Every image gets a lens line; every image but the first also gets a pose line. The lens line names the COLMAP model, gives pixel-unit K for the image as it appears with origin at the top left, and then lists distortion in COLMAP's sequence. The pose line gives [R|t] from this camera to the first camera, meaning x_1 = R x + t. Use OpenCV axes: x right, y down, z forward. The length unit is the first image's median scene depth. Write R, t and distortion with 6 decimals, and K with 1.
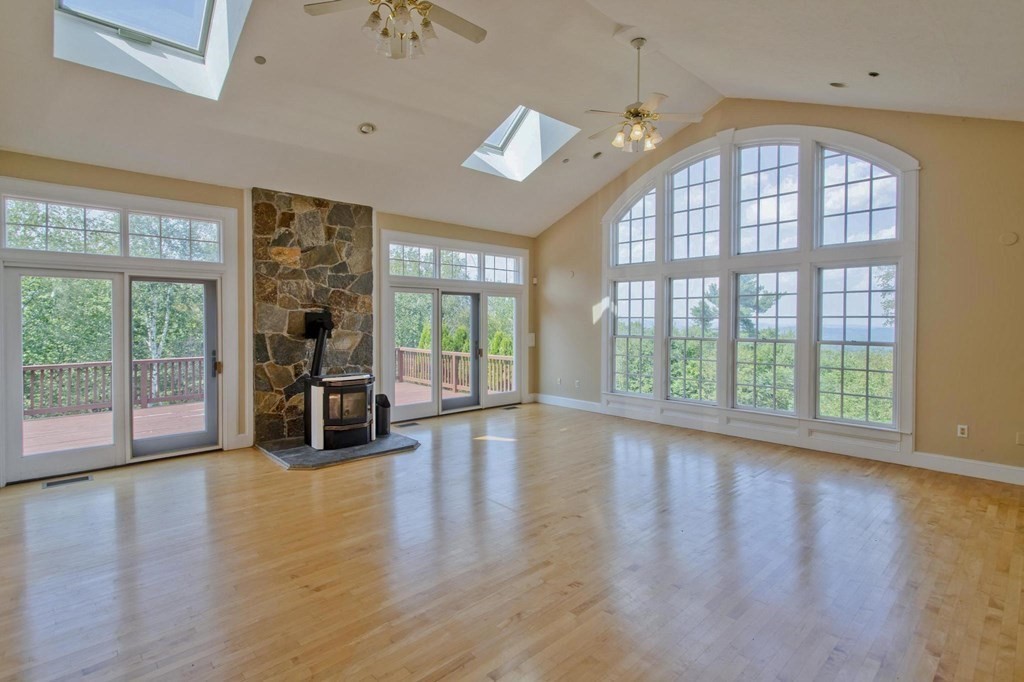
lens RADIAL K [[496.5, 0, 523.2], [0, 496.5, 331.7], [0, 0, 1]] dist [-0.002365, 0.001567]
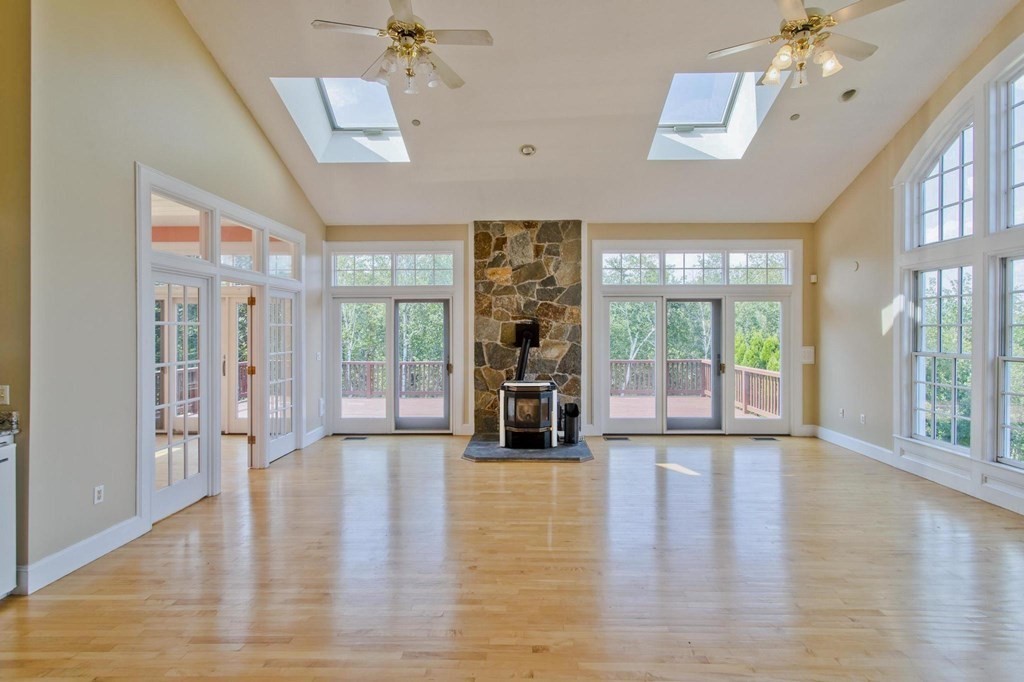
lens RADIAL K [[496.5, 0, 520.1], [0, 496.5, 334.5], [0, 0, 1]] dist [-0.002365, 0.001567]
pose [[0.712681, 0.003910, -0.701477, 0.338705], [-0.013285, 0.999880, -0.007924, -0.005249], [0.701362, 0.014966, 0.712648, 0.192561]]
